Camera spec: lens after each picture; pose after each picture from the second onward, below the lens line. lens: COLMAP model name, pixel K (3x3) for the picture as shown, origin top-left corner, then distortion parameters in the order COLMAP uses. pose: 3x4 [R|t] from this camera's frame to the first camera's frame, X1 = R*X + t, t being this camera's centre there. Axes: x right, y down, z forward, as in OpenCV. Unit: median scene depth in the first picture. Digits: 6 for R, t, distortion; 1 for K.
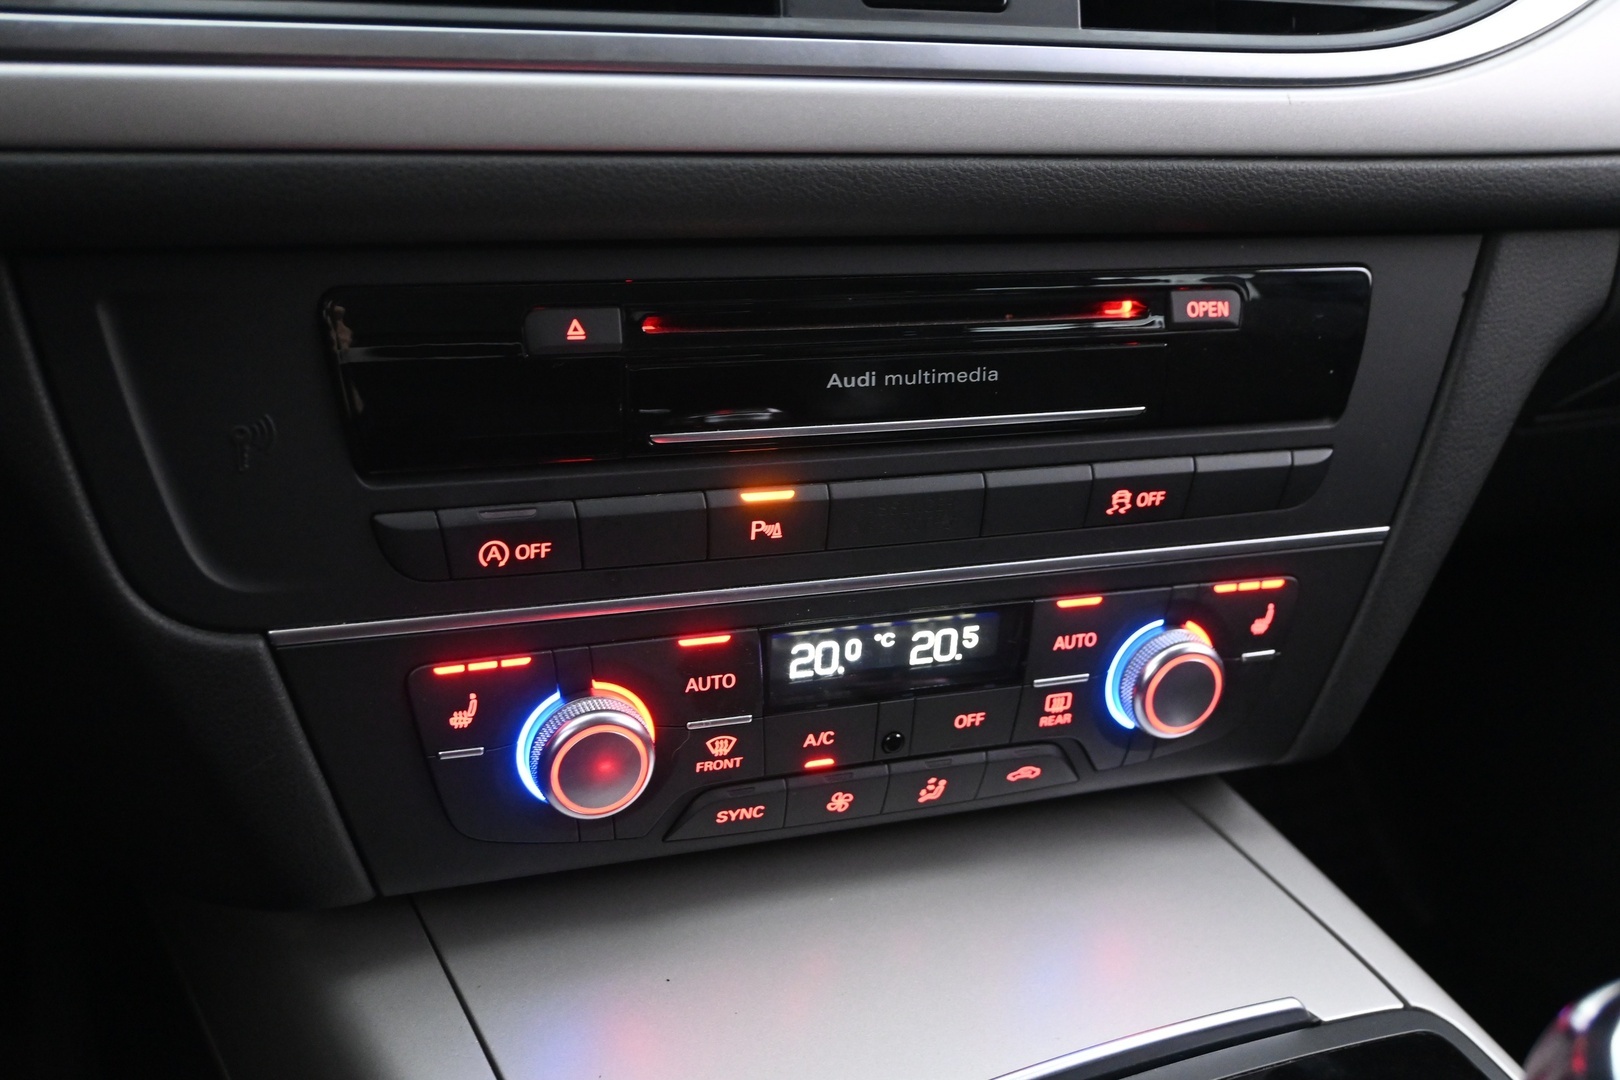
lens RADIAL K [[1750.2, 0, 810.0], [0, 1750.2, 540.0], [0, 0, 1]] dist [-0.013417, 0.000165]
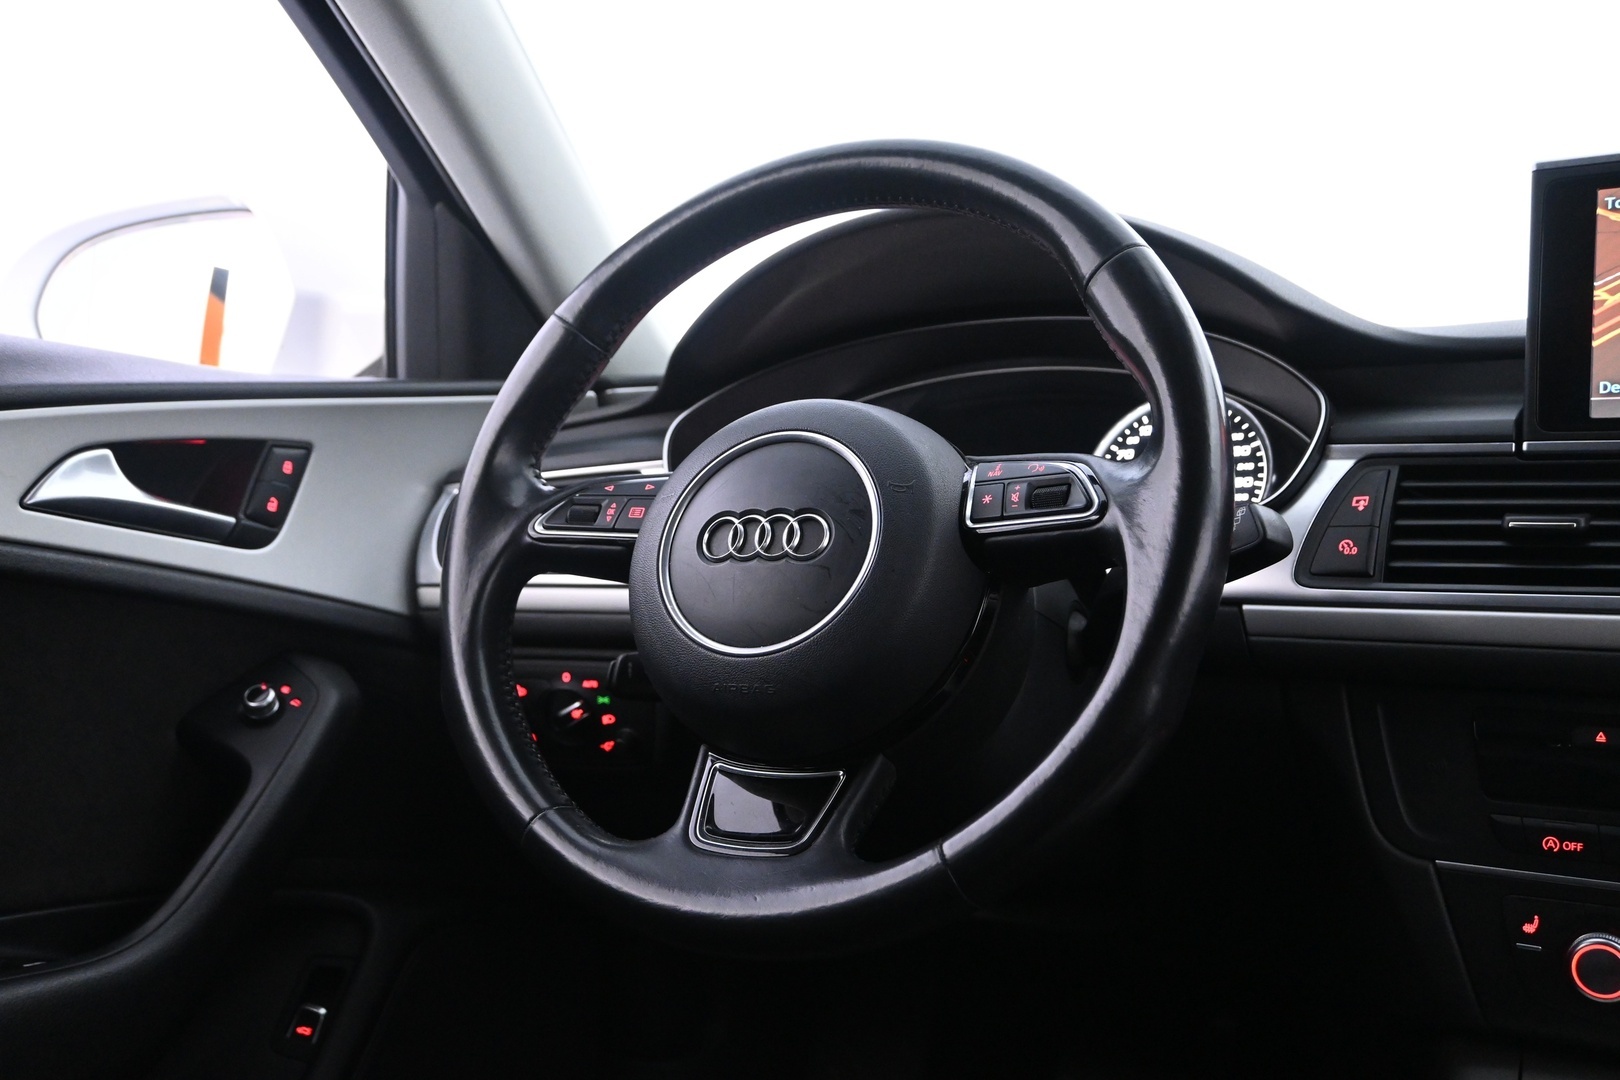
lens RADIAL K [[1436.8, 0, 810.0], [0, 1436.8, 540.0], [0, 0, 1]] dist [-0.000276, -0.008964]
pose [[0.551651, -0.060986, -0.831842, 0.674271], [-0.266966, 0.931946, -0.245369, 0.284889], [0.790196, 0.357432, 0.497828, -0.566377]]
